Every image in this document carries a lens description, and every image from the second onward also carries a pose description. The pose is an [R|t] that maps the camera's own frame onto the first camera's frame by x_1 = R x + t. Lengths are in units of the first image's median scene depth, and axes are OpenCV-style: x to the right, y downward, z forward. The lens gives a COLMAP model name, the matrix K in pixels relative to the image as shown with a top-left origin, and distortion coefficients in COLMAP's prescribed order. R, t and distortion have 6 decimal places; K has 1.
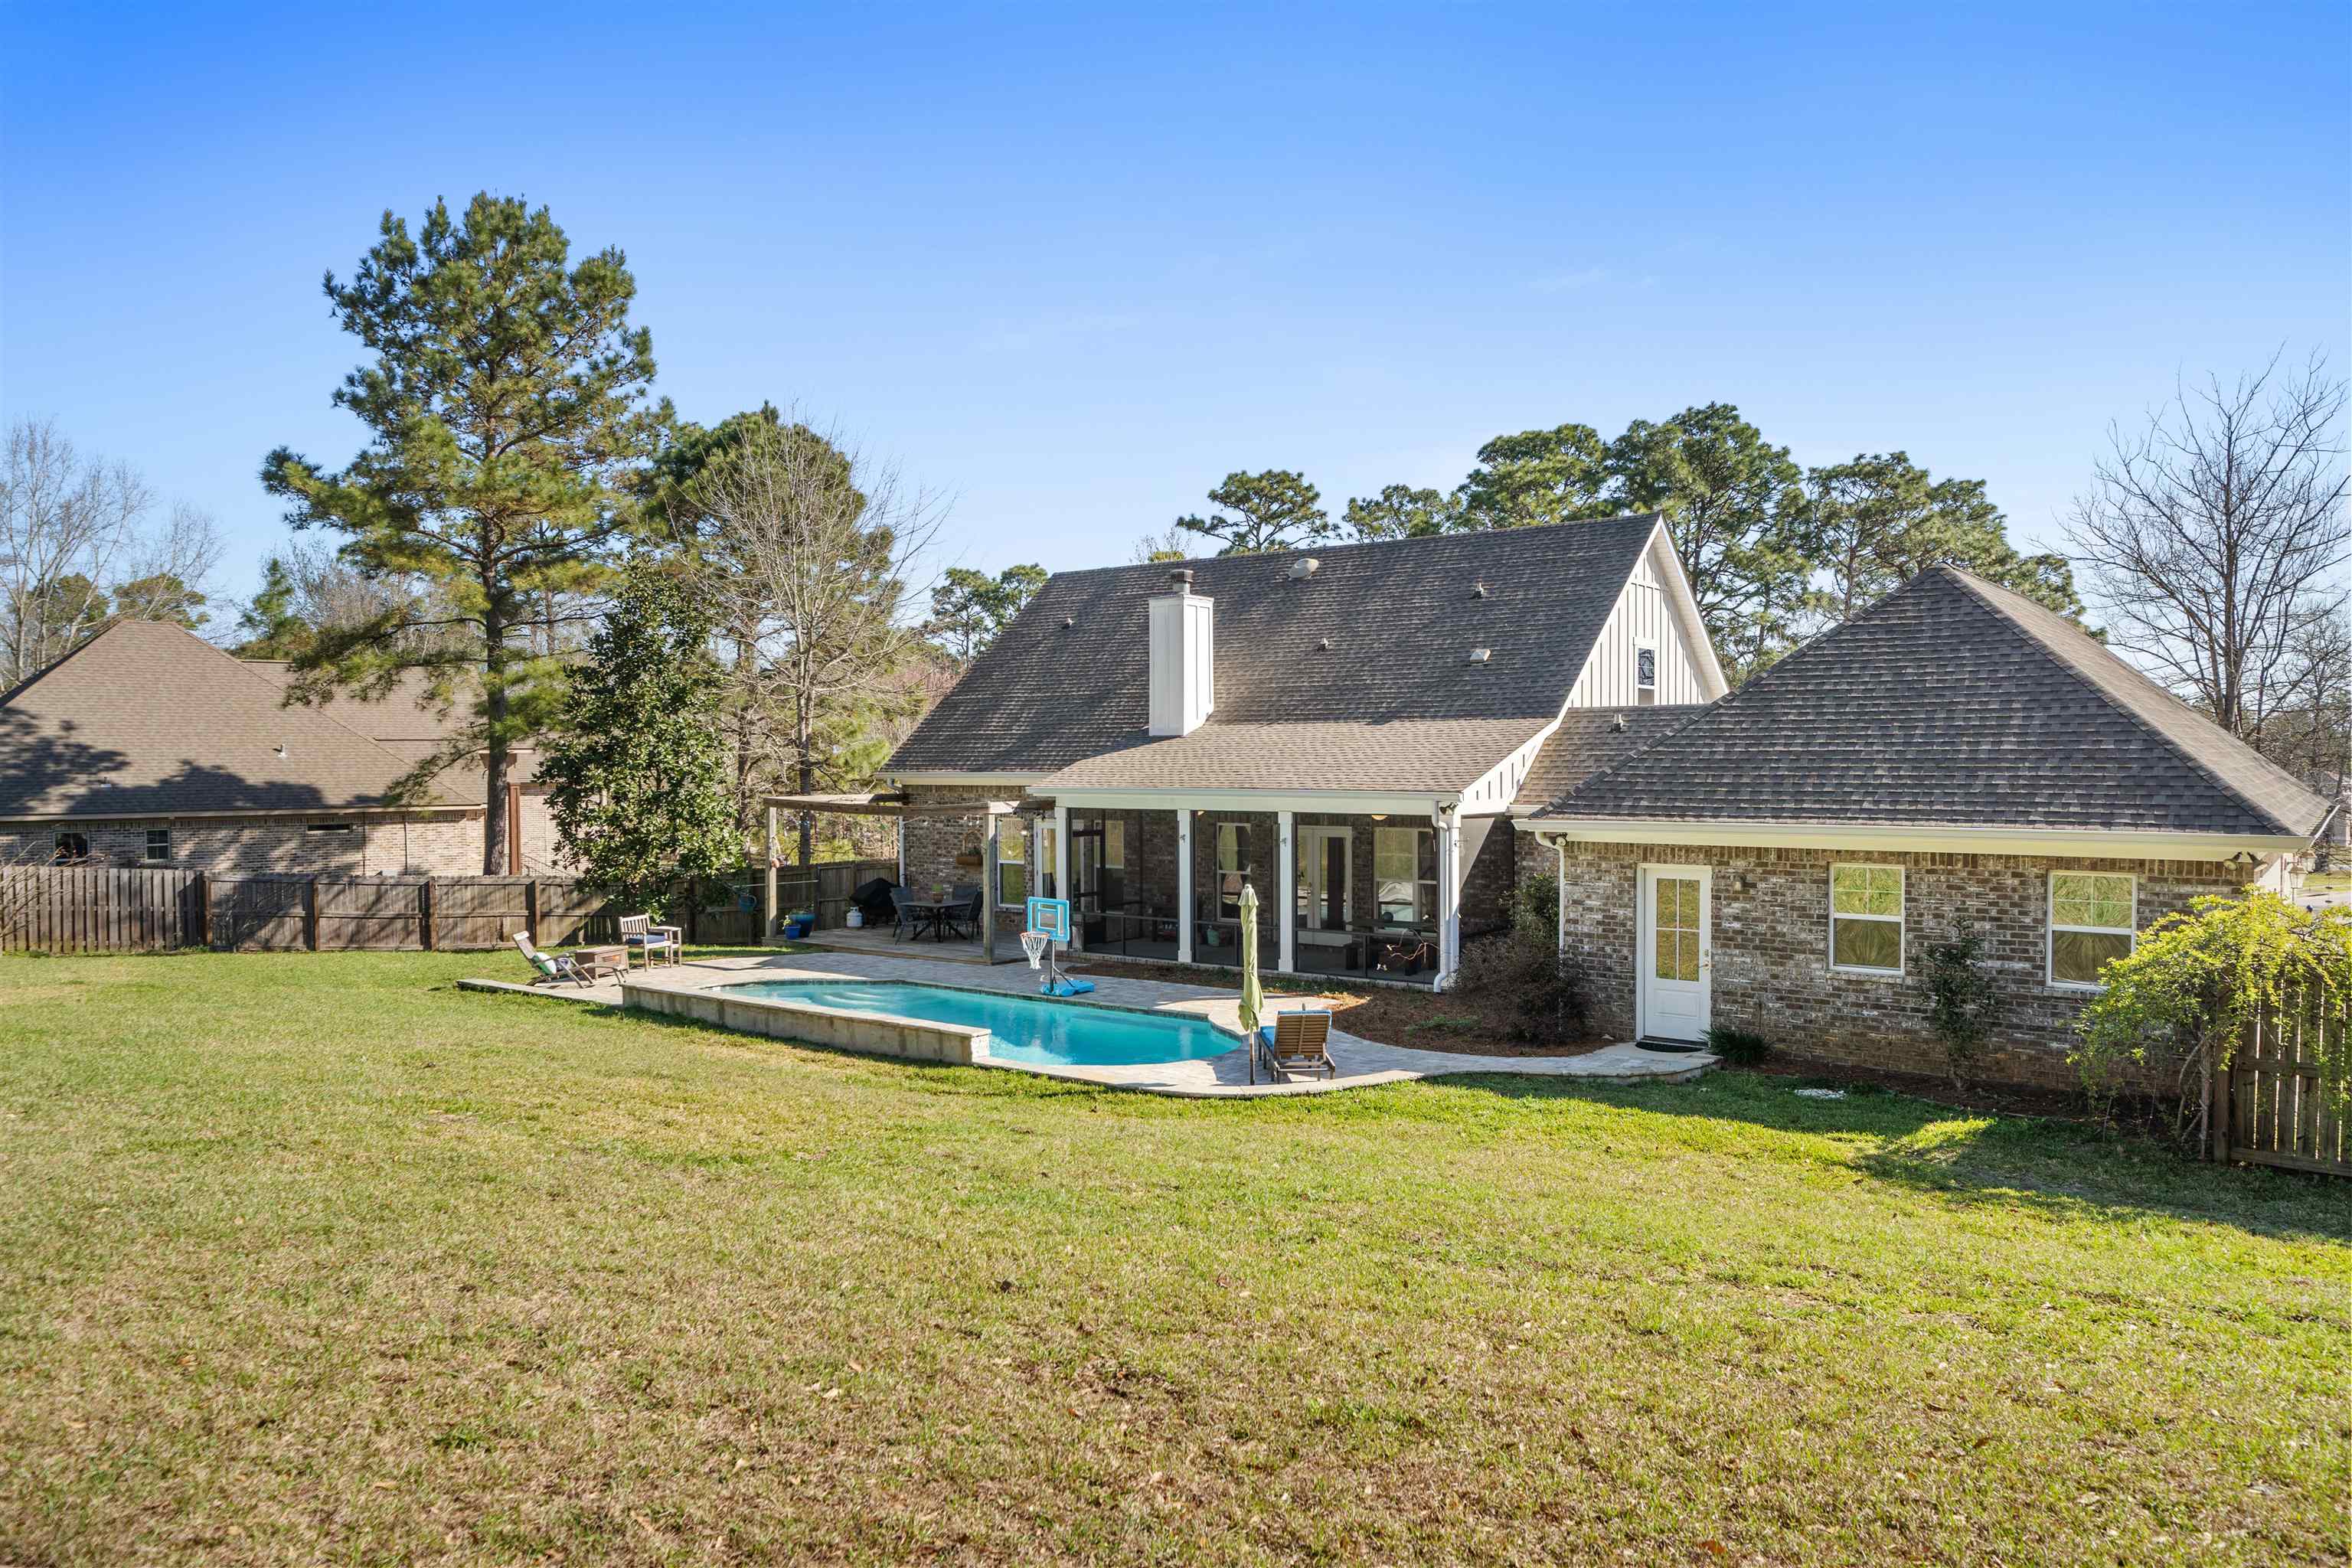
lens RADIAL K [[1580.1, 0, 1169.2], [0, 1580.1, 801.5], [0, 0, 1]] dist [0.004596, 0.004277]
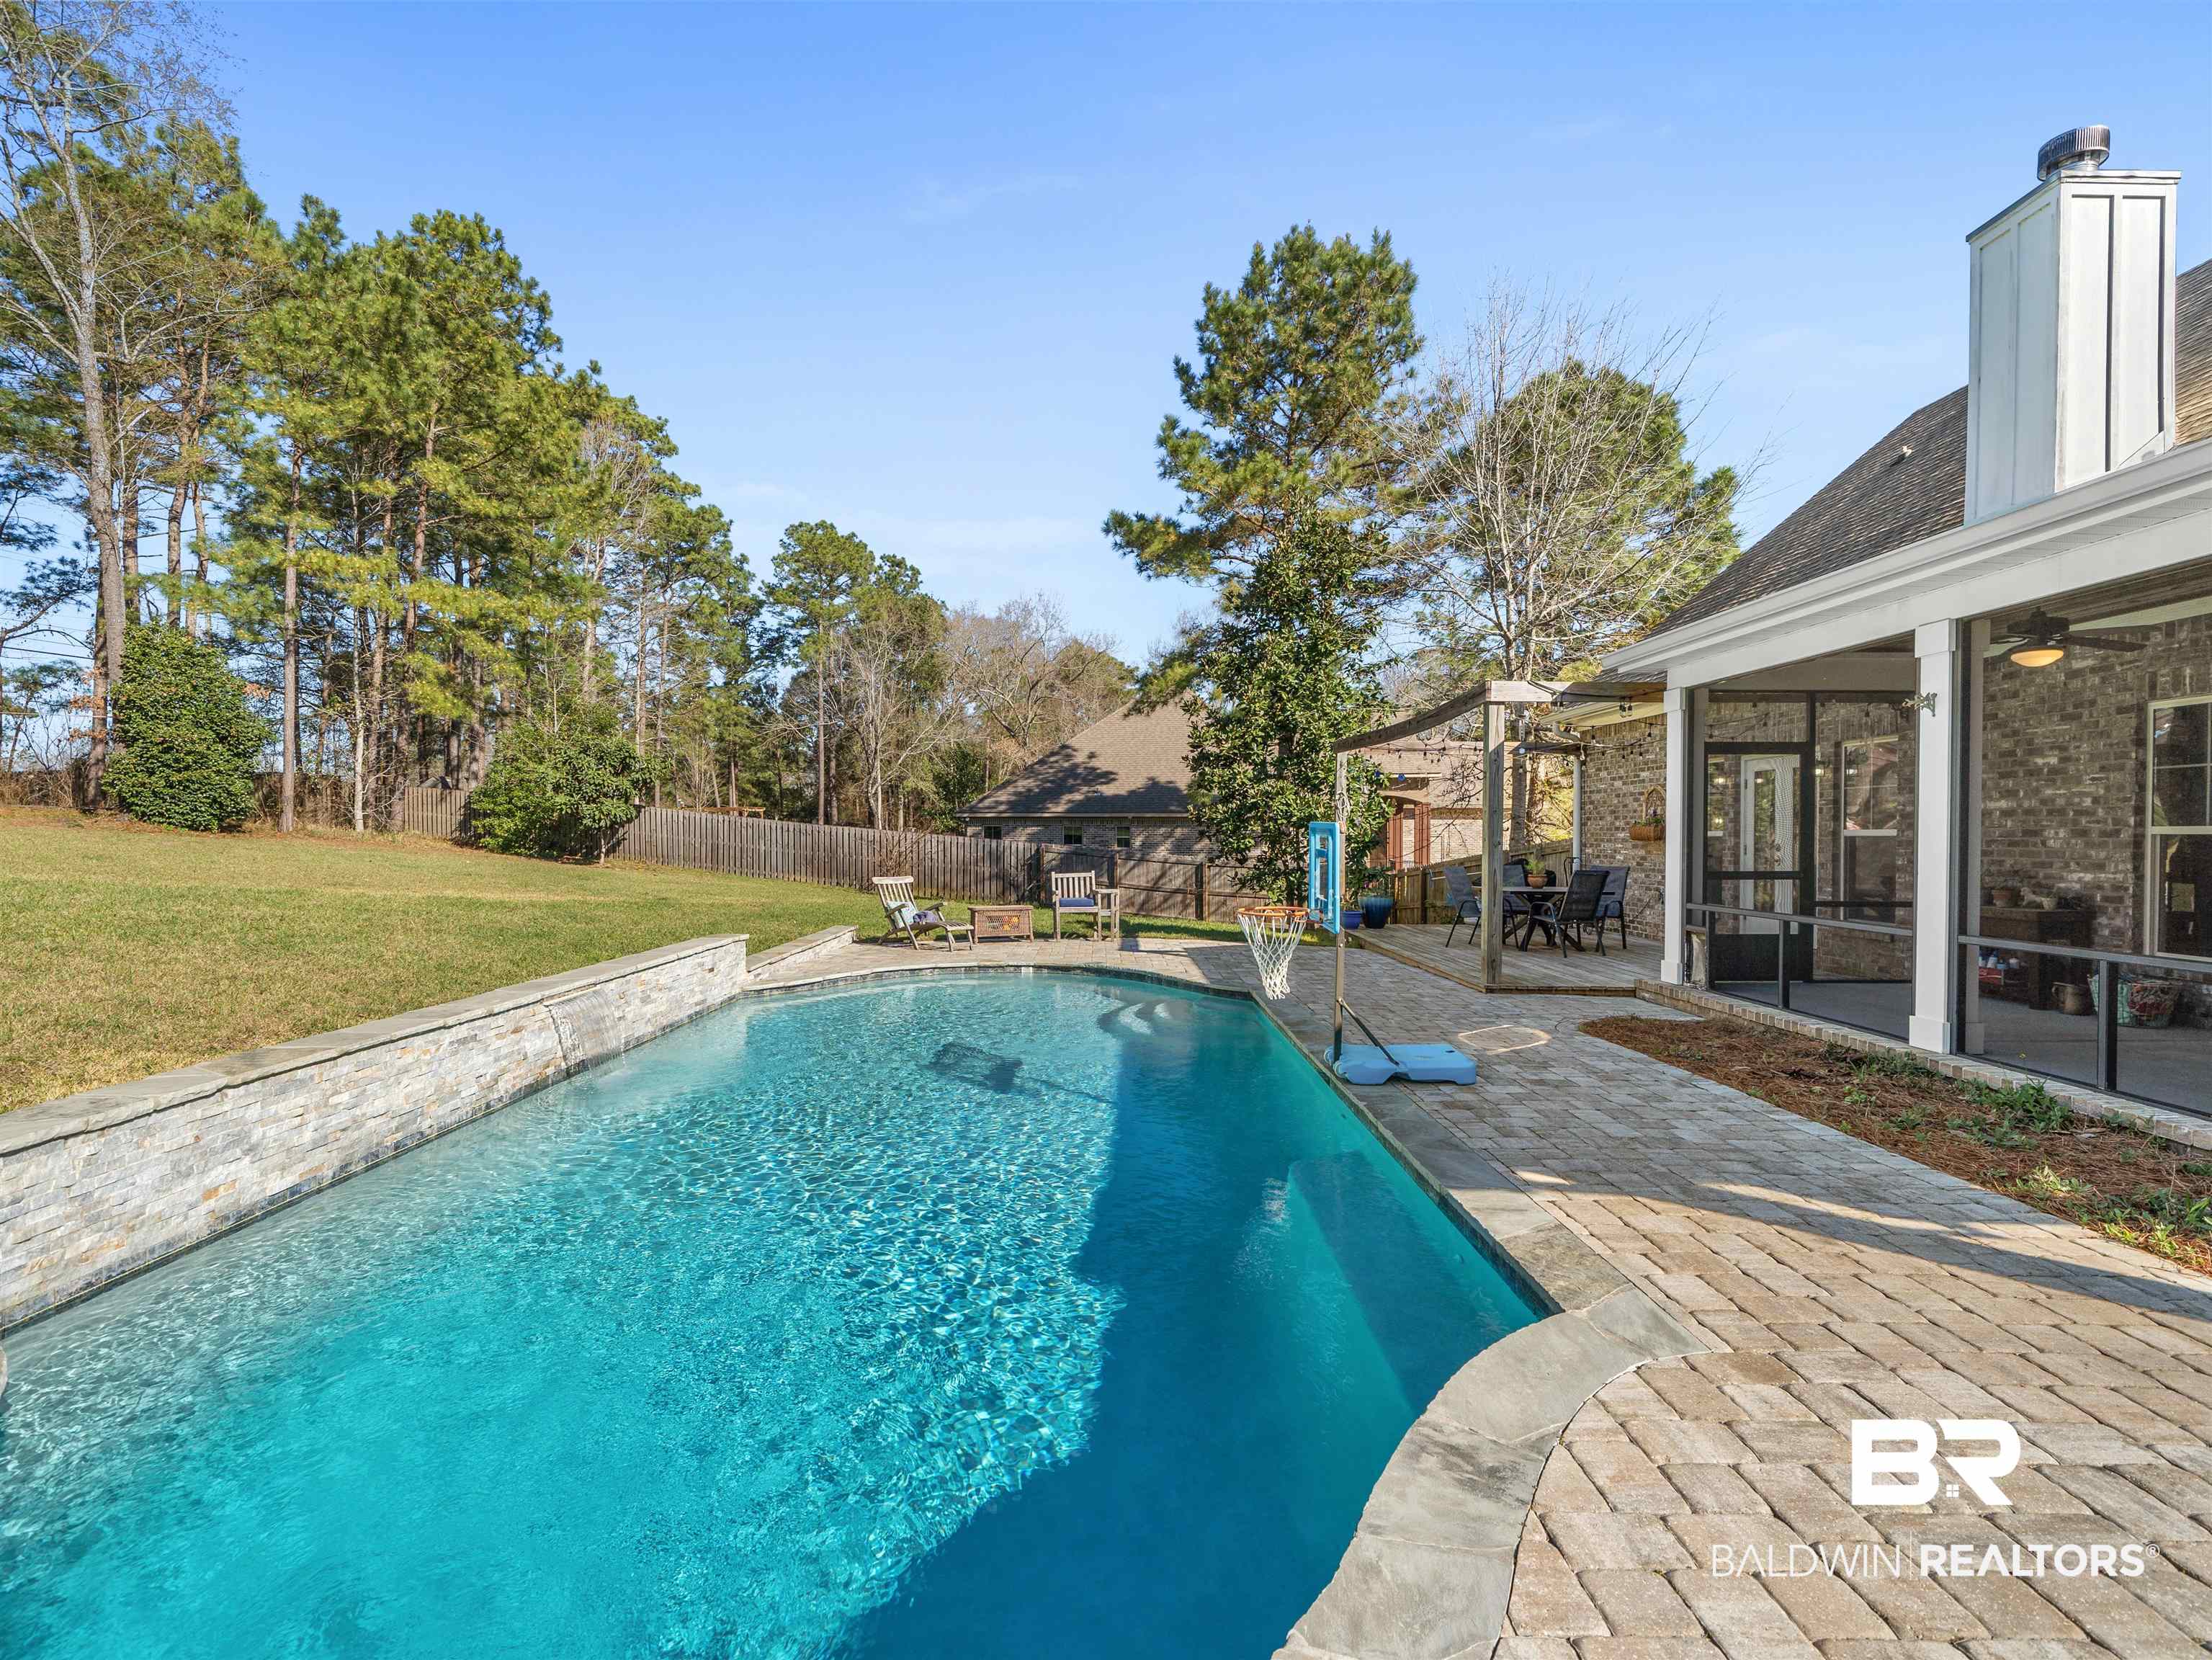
lens RADIAL K [[1008.3, 0, 1103.1], [0, 1008.3, 843.5], [0, 0, 1]] dist [0.001280, 0.000136]
pose [[0.611201, 0.011927, -0.791386, 0.066123], [-0.027072, 0.999616, -0.005843, 0.053771], [0.791013, 0.024996, 0.611289, 0.620575]]
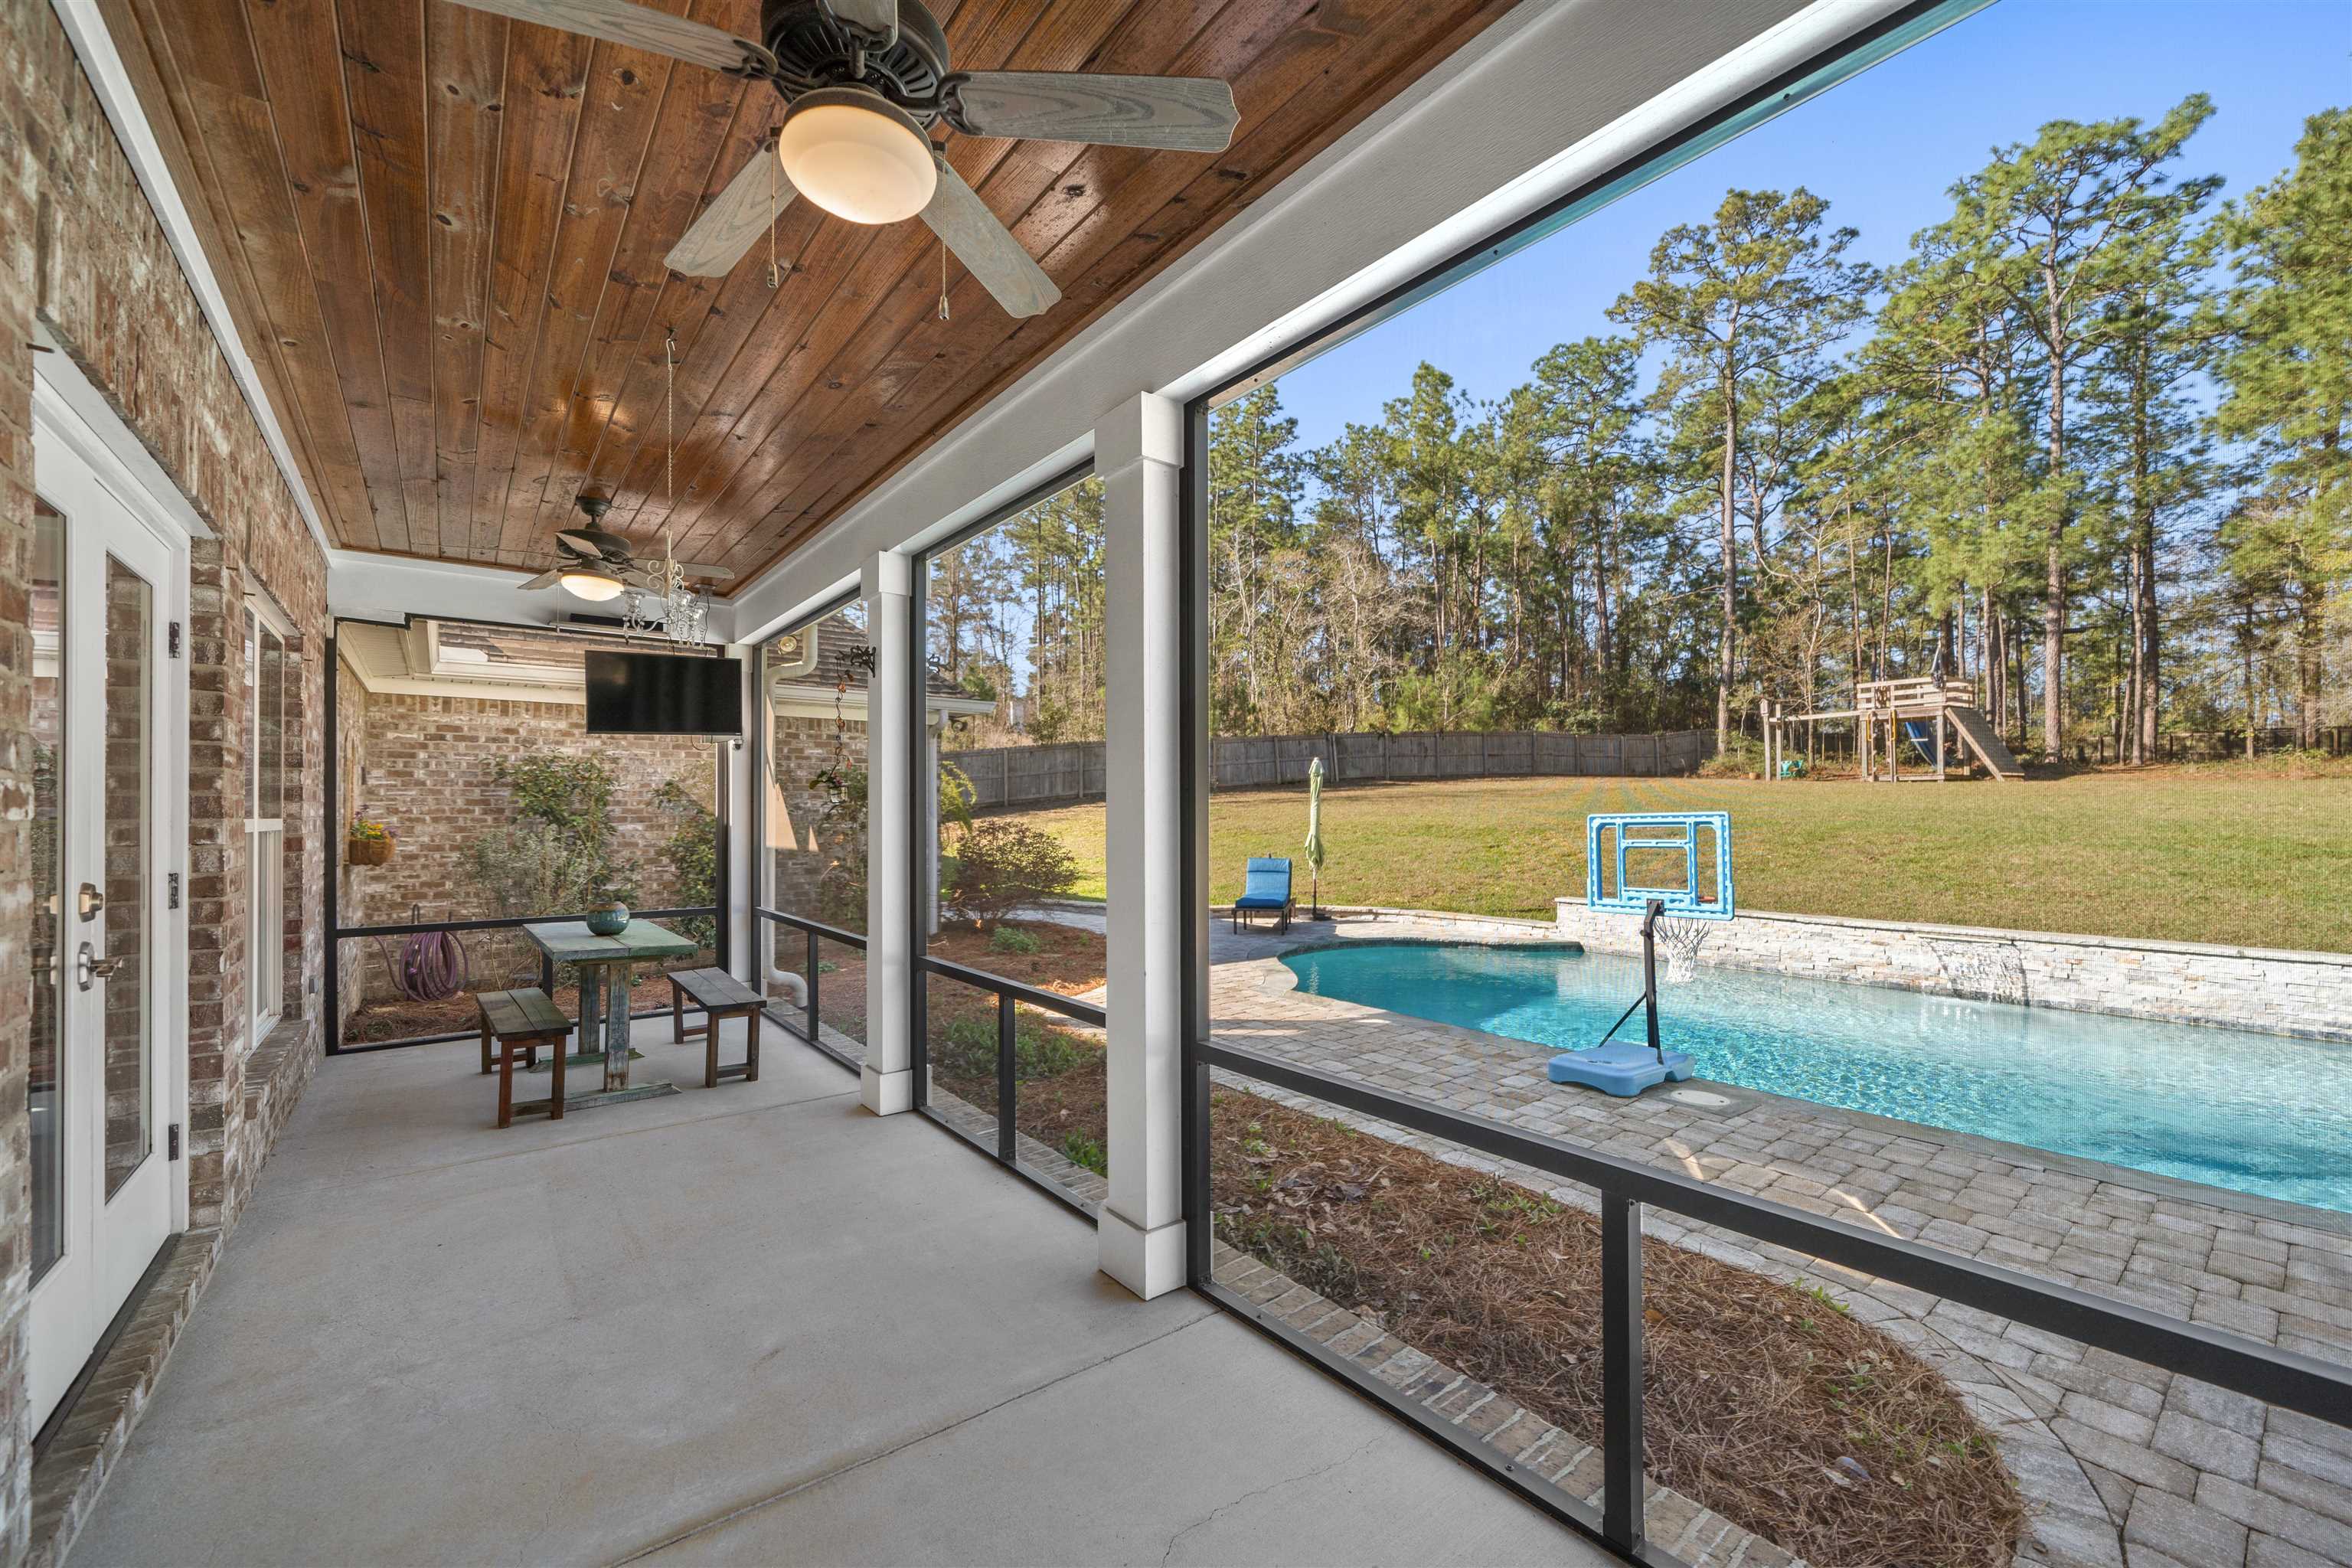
lens RADIAL K [[925.5, 0, 1174.5], [0, 925.5, 804.1], [0, 0, 1]] dist [-0.003193, 0.000127]
pose [[-0.968528, 0.009871, 0.248708, -0.014397], [0.014679, 0.999739, 0.017483, 0.041231], [-0.248470, 0.020583, -0.968421, 0.965562]]
